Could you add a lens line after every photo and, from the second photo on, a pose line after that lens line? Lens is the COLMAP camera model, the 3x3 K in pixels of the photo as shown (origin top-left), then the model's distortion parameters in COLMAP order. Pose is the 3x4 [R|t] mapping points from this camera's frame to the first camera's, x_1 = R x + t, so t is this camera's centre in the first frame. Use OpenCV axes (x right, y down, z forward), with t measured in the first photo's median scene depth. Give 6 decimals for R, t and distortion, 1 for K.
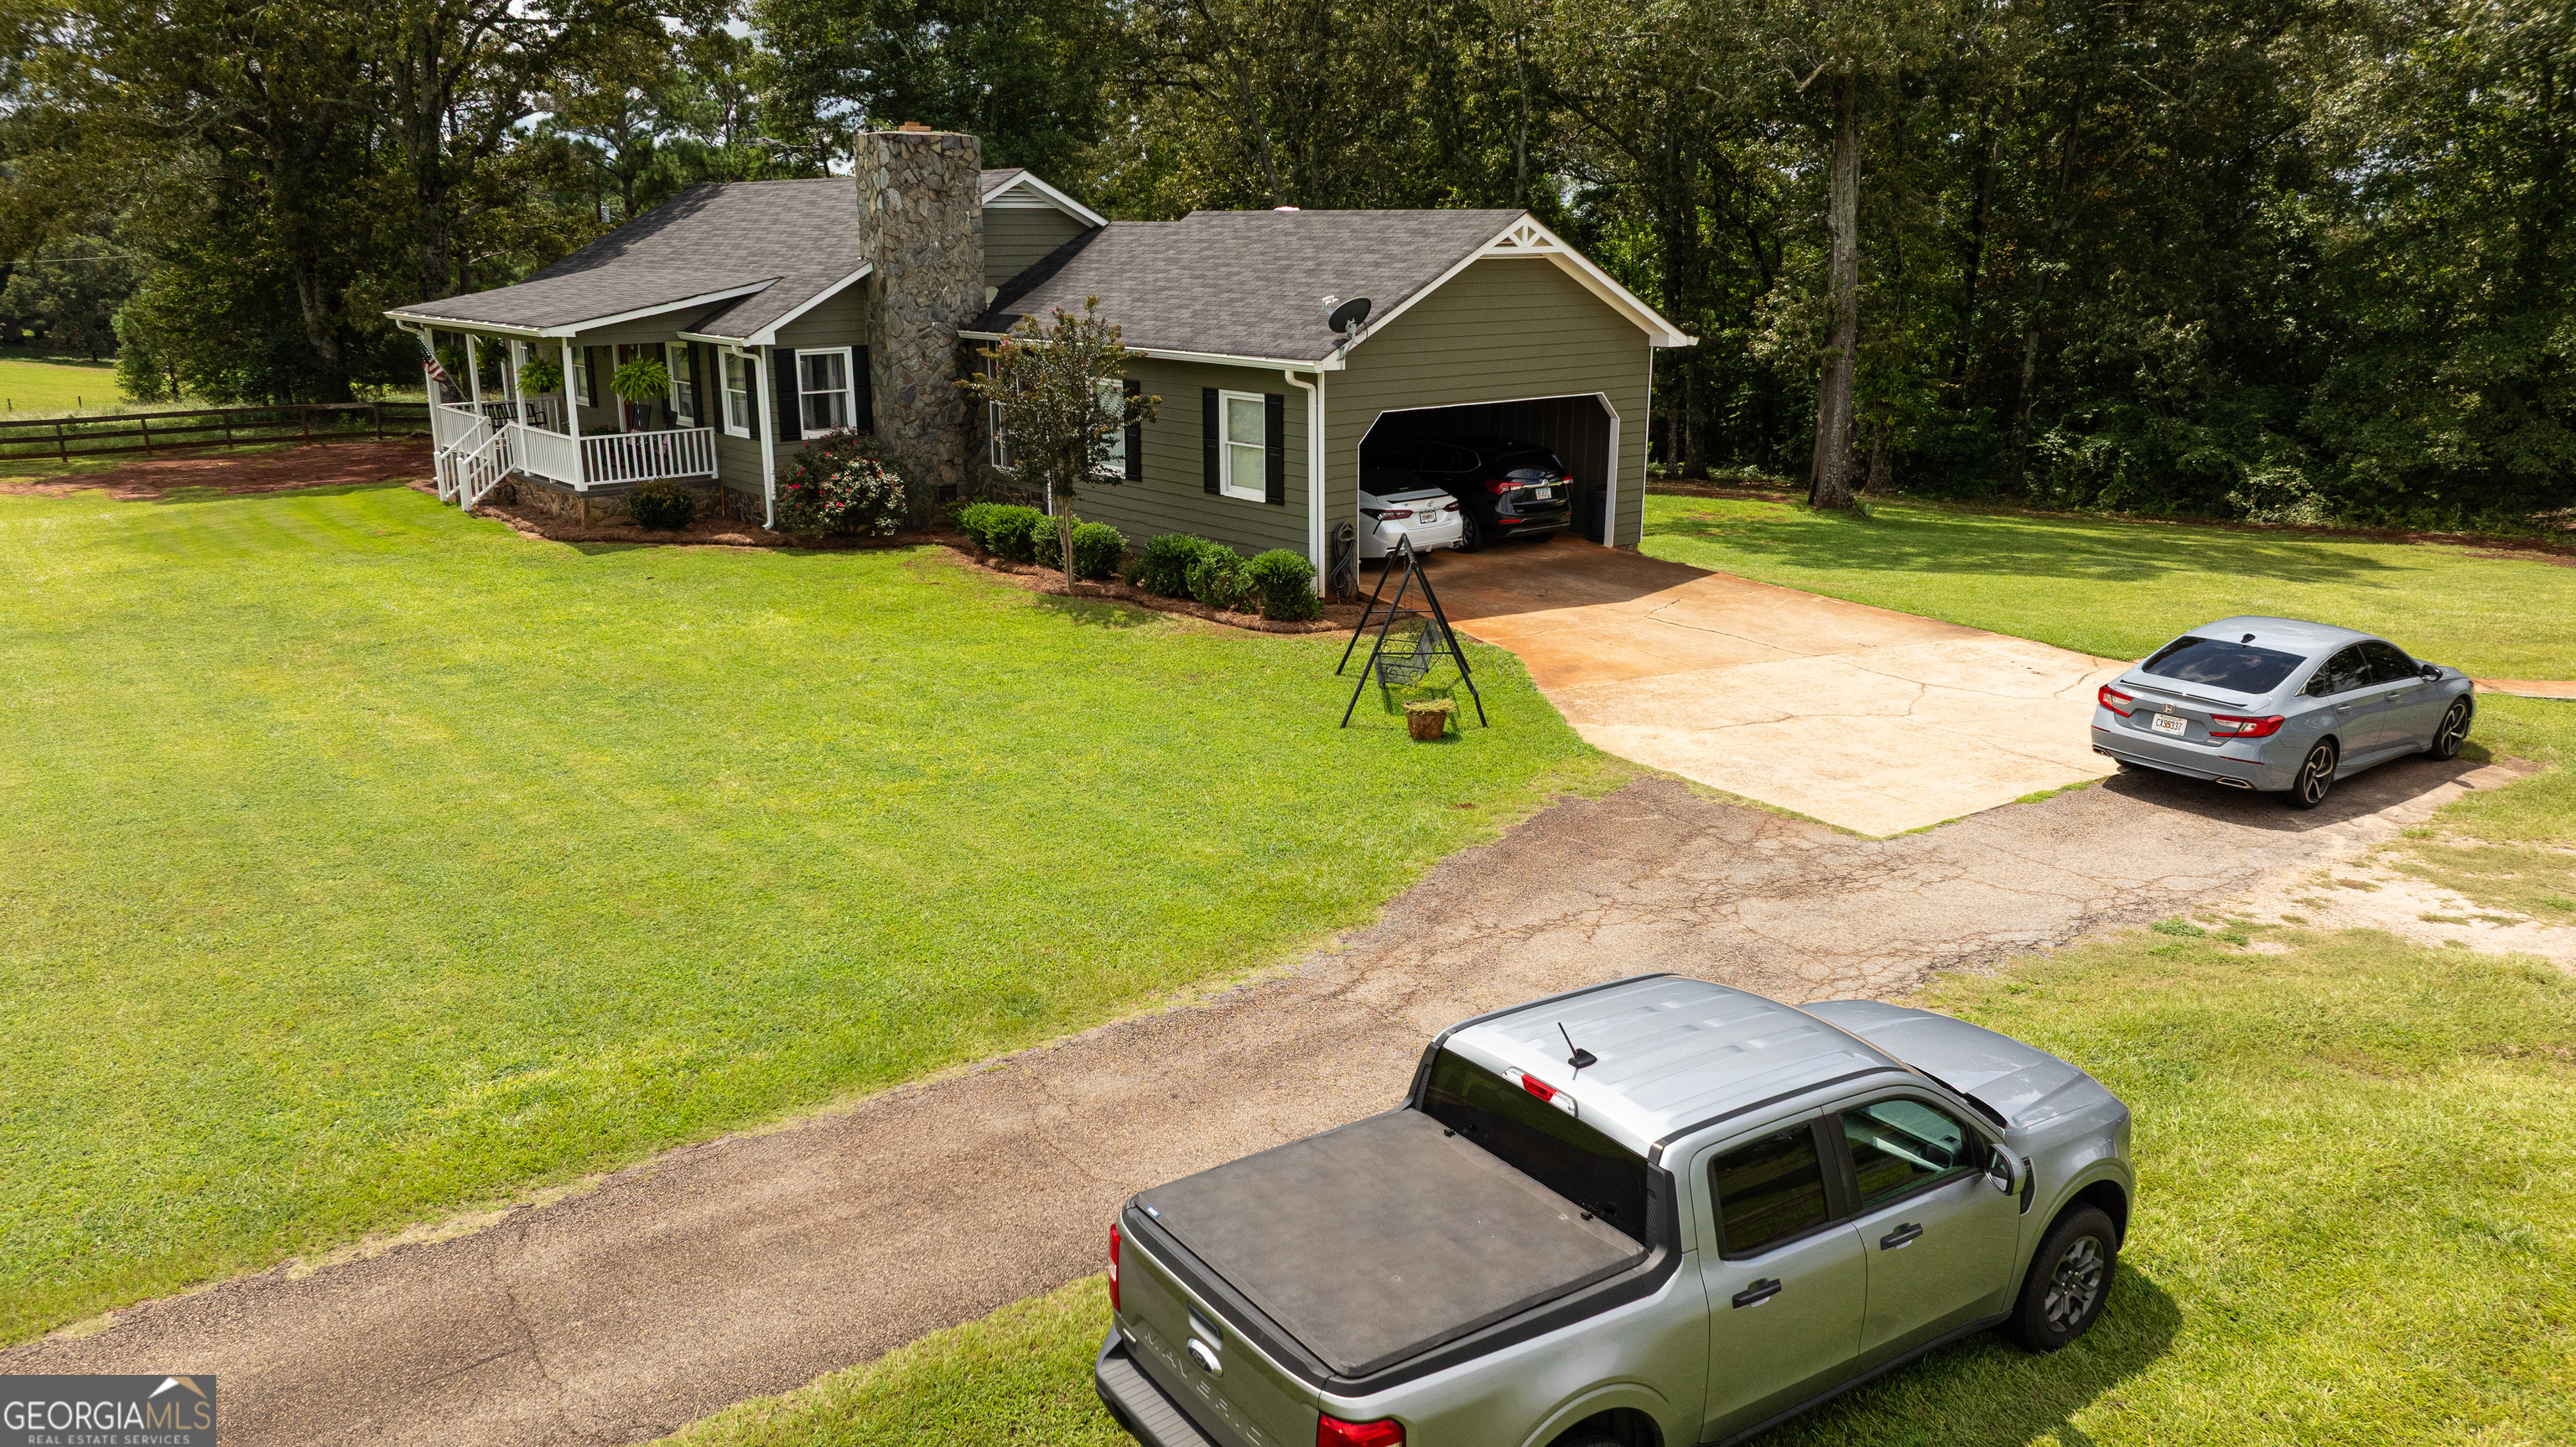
lens RADIAL K [[1817.7, 0, 1288.3], [0, 1817.7, 733.6], [0, 0, 1]] dist [-0.037032, 0.037735]
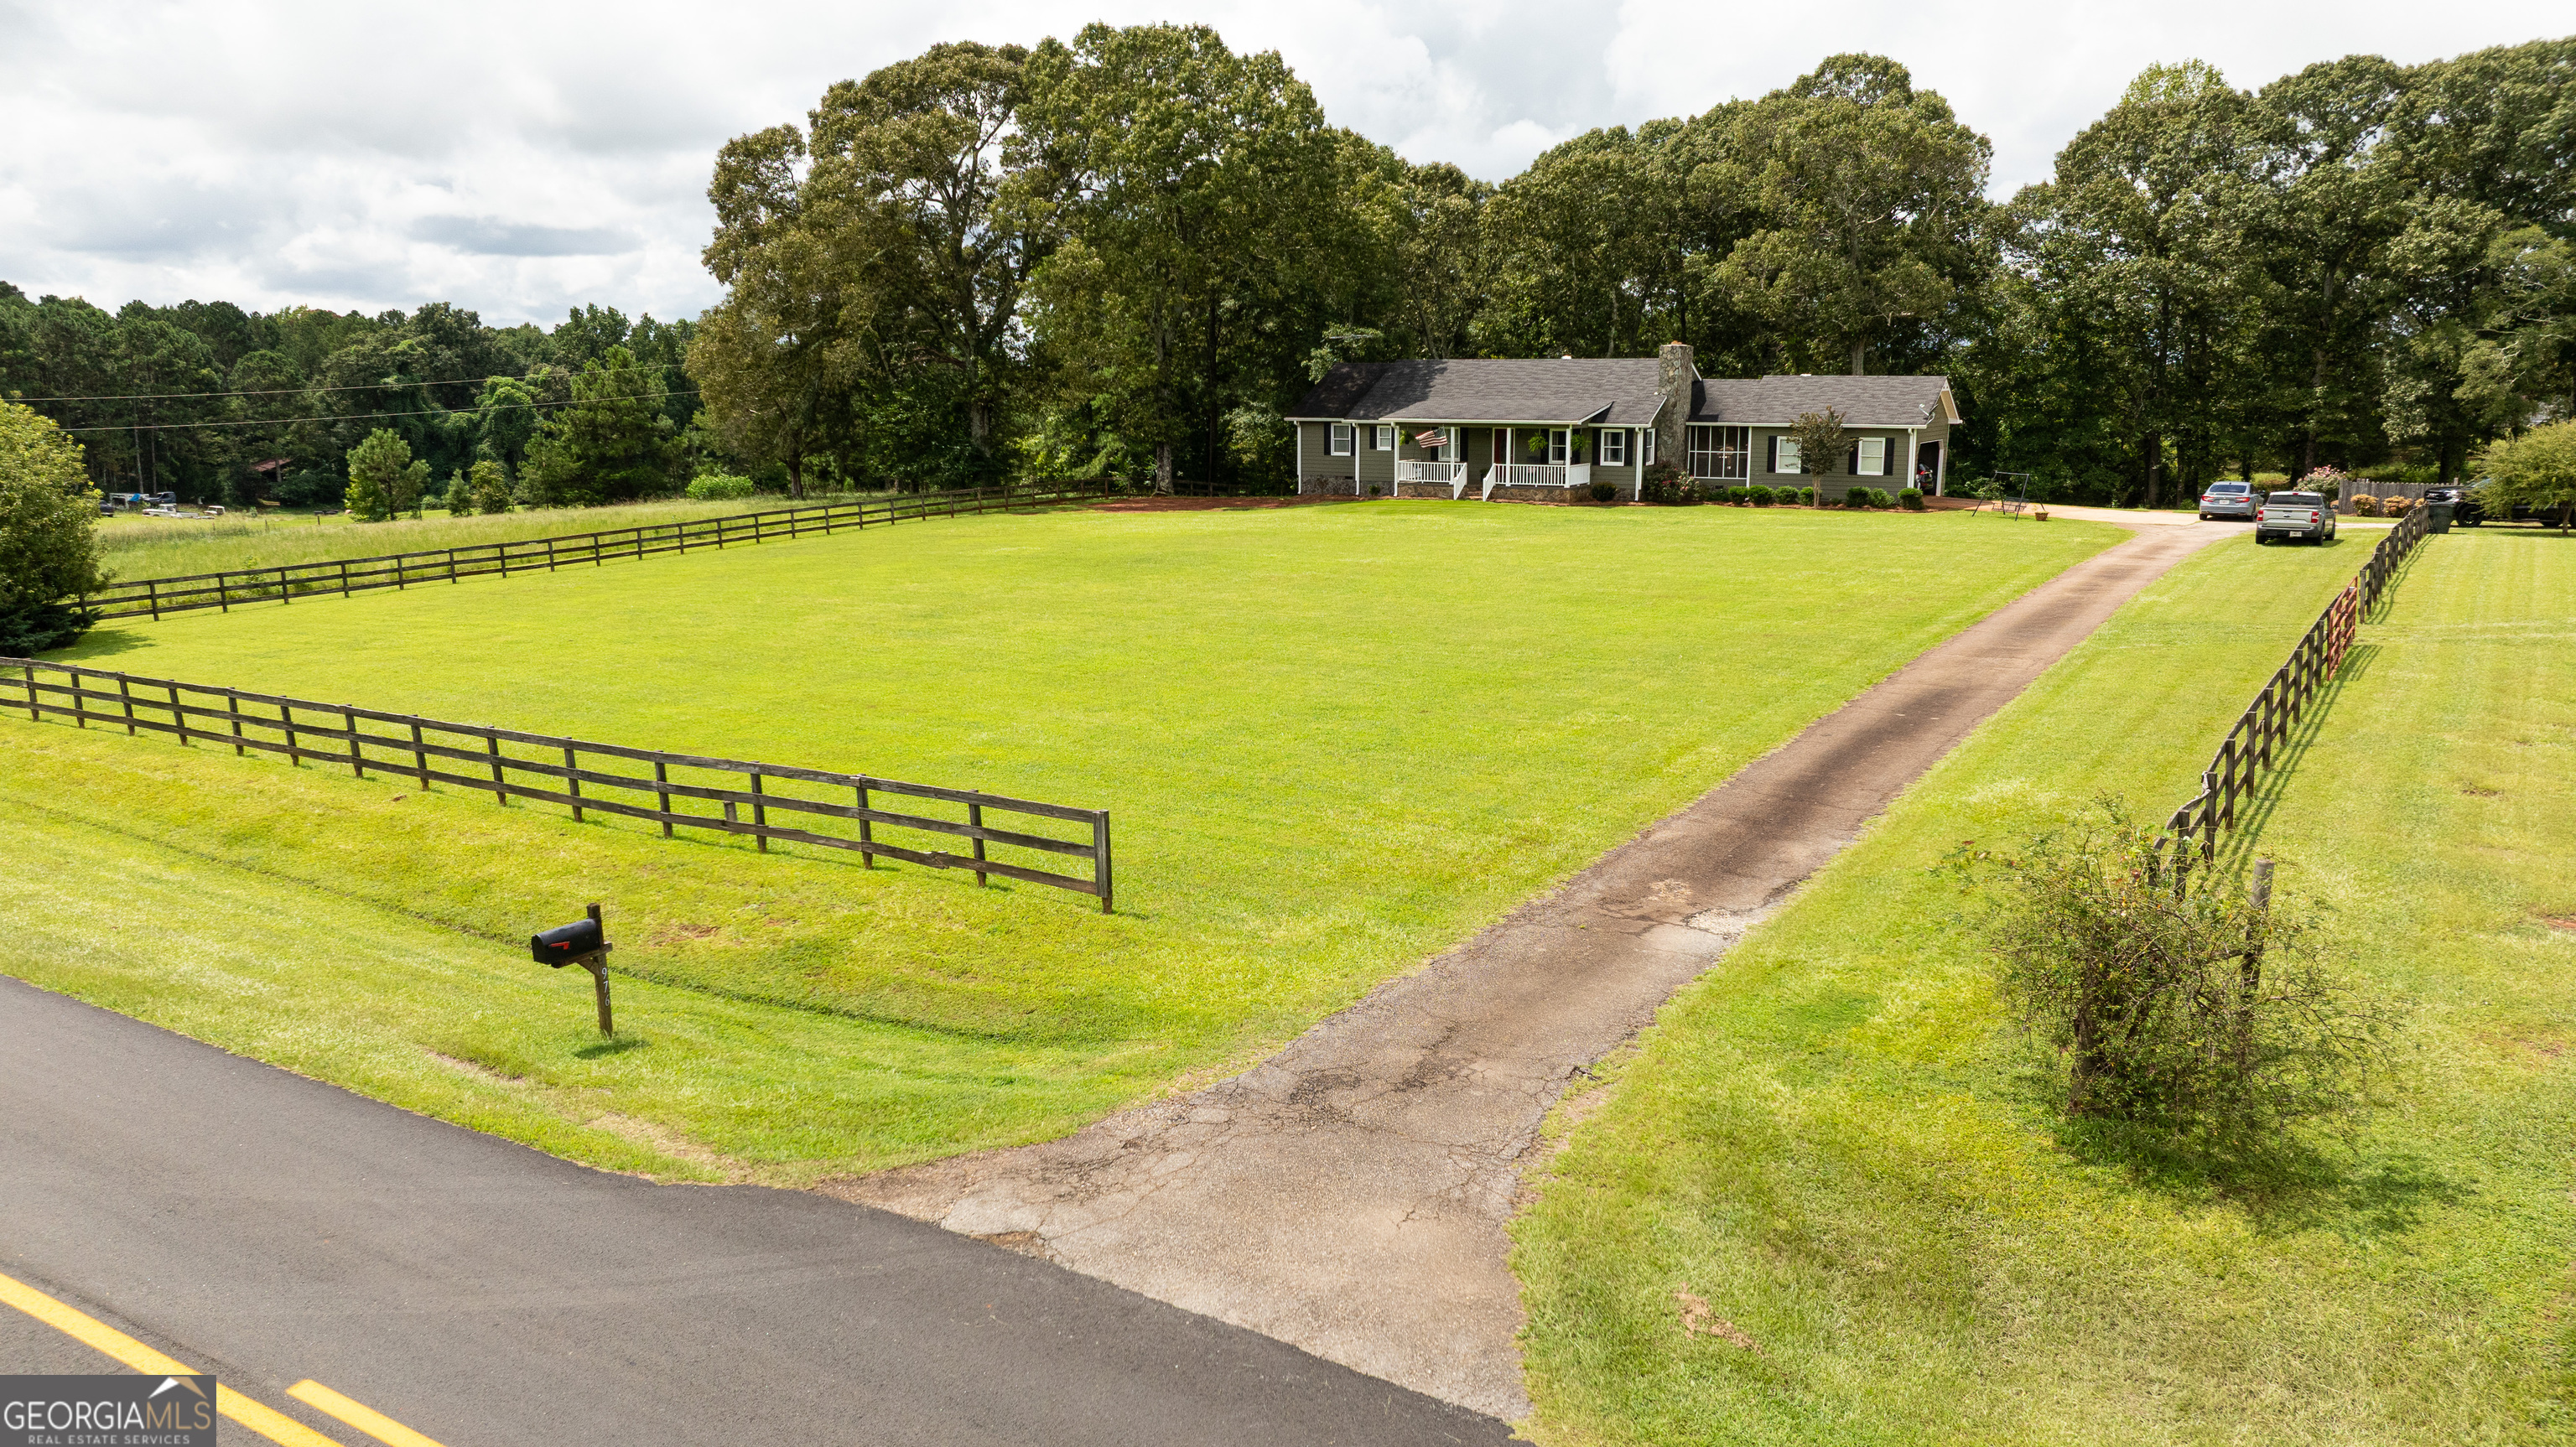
lens RADIAL K [[1817.7, 0, 1292.2], [0, 1817.7, 744.5], [0, 0, 1]] dist [-0.037032, 0.037735]
pose [[0.940782, -0.069634, 0.331784, -1.887354], [0.092790, 0.994196, -0.054449, 0.370880], [-0.326066, 0.082011, 0.941783, -1.385237]]
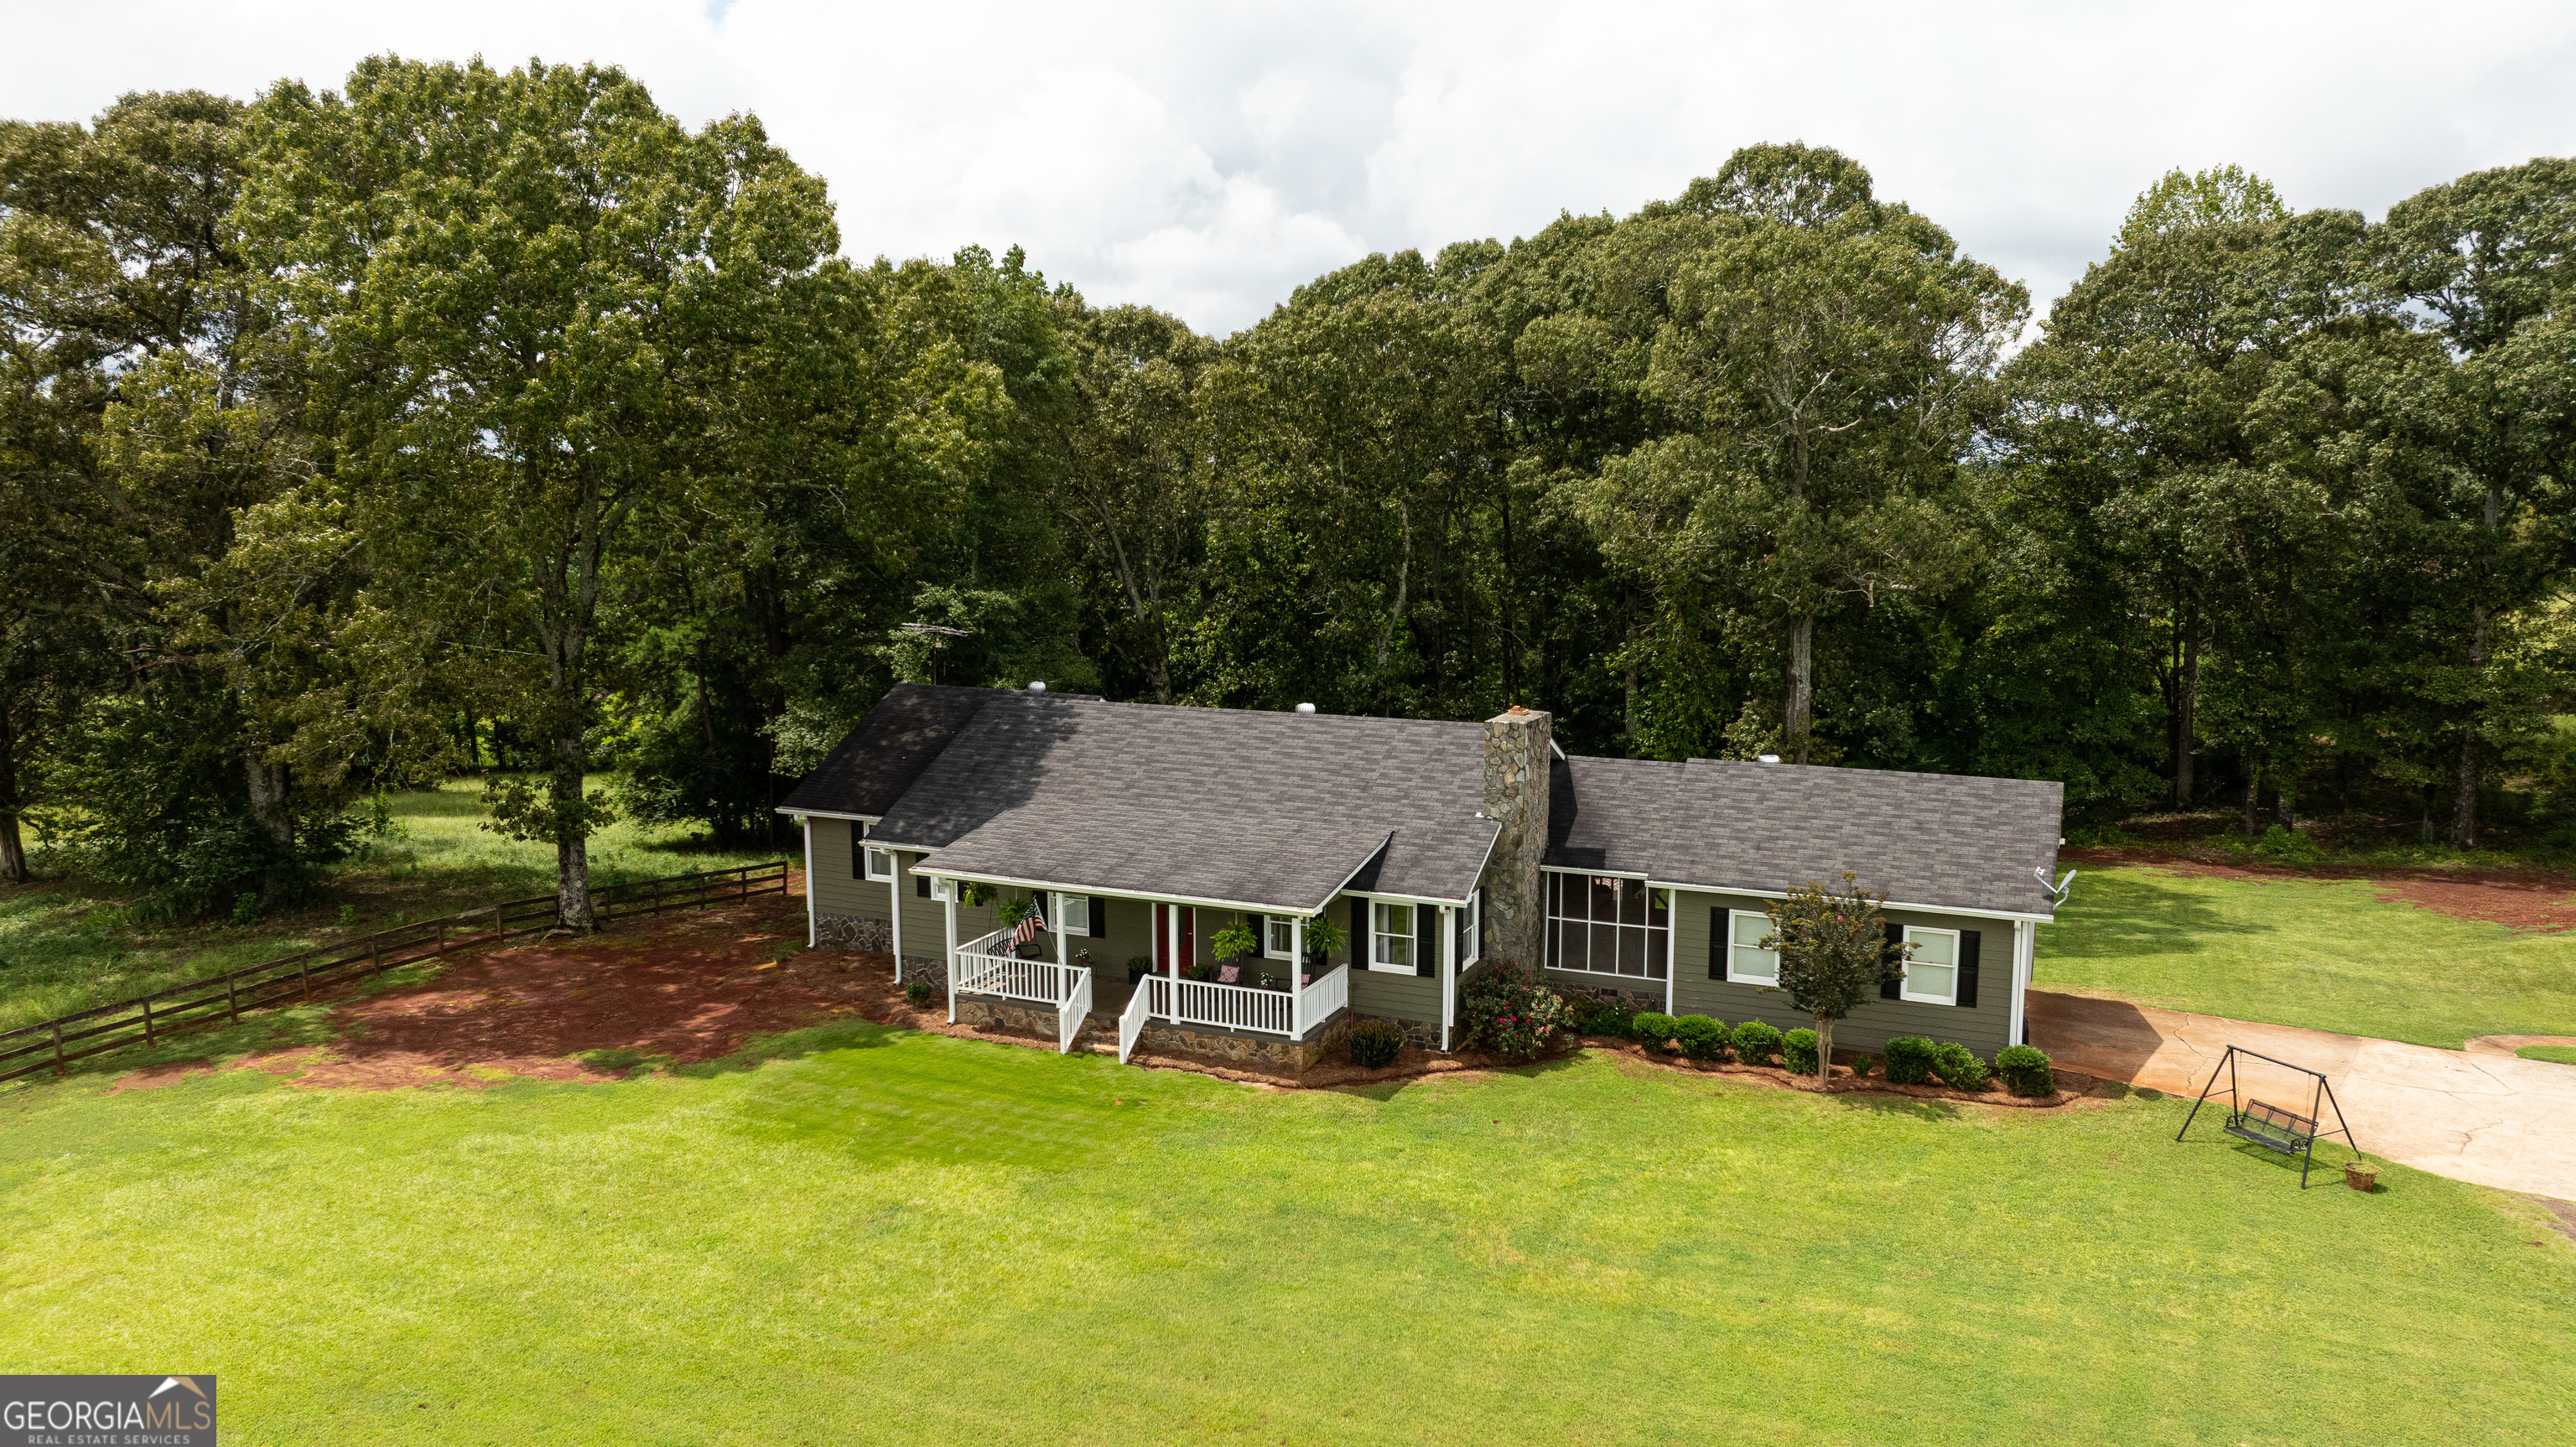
lens RADIAL K [[1817.7, 0, 1289.6], [0, 1817.7, 736.0], [0, 0, 1]] dist [-0.037032, 0.037735]
pose [[0.902685, -0.063348, 0.425613, -1.038709], [0.116472, 0.988152, -0.099951, -0.249992], [-0.414238, 0.139797, 0.899368, -0.059828]]
